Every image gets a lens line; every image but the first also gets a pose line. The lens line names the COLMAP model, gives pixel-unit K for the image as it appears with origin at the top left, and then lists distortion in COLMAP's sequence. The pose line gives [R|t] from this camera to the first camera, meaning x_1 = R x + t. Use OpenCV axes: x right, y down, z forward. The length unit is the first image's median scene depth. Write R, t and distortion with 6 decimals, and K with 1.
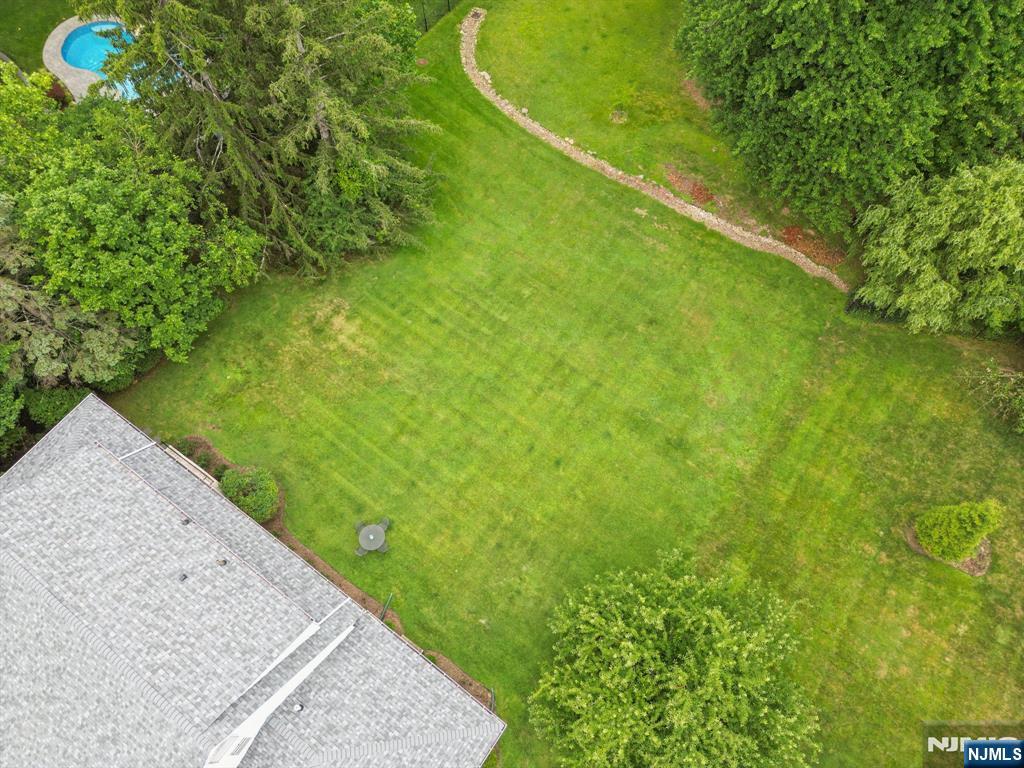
lens RADIAL K [[714.1, 0, 508.1], [0, 714.1, 389.1], [0, 0, 1]] dist [0.045834, -0.031571]
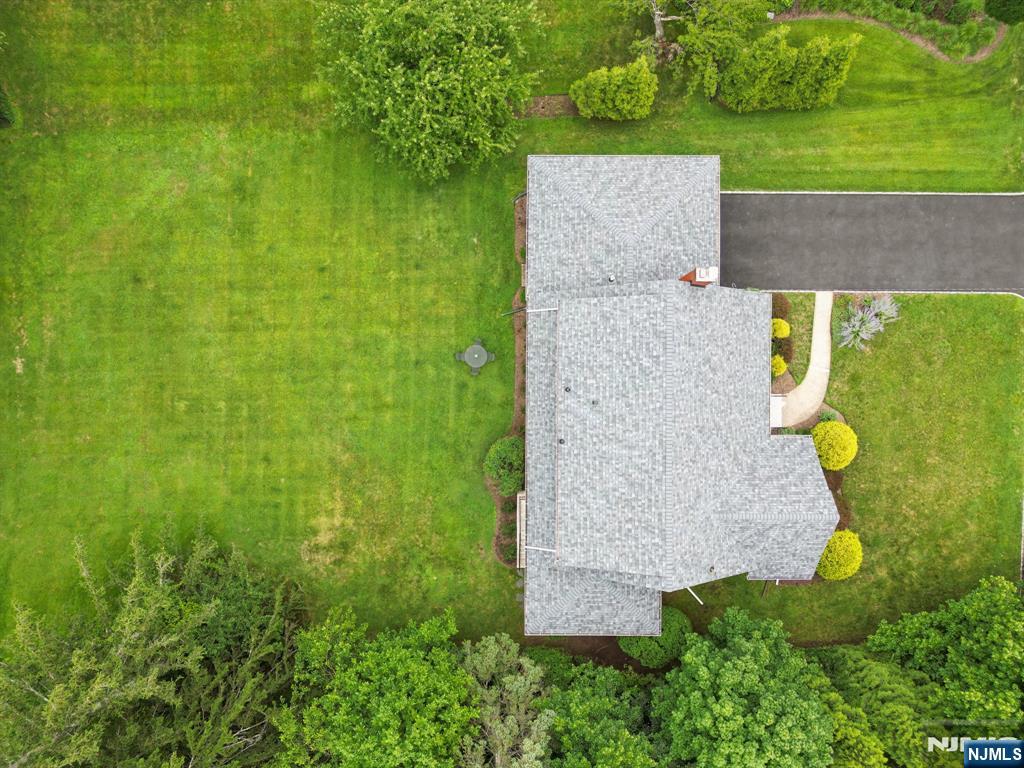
lens RADIAL K [[714.1, 0, 518.5], [0, 714.1, 376.9], [0, 0, 1]] dist [0.045834, -0.031571]
pose [[-0.582940, -0.812421, 0.012405, -0.239493], [0.732413, -0.518799, 0.440930, -0.232518], [-0.351785, 0.266121, 0.897456, -0.033992]]
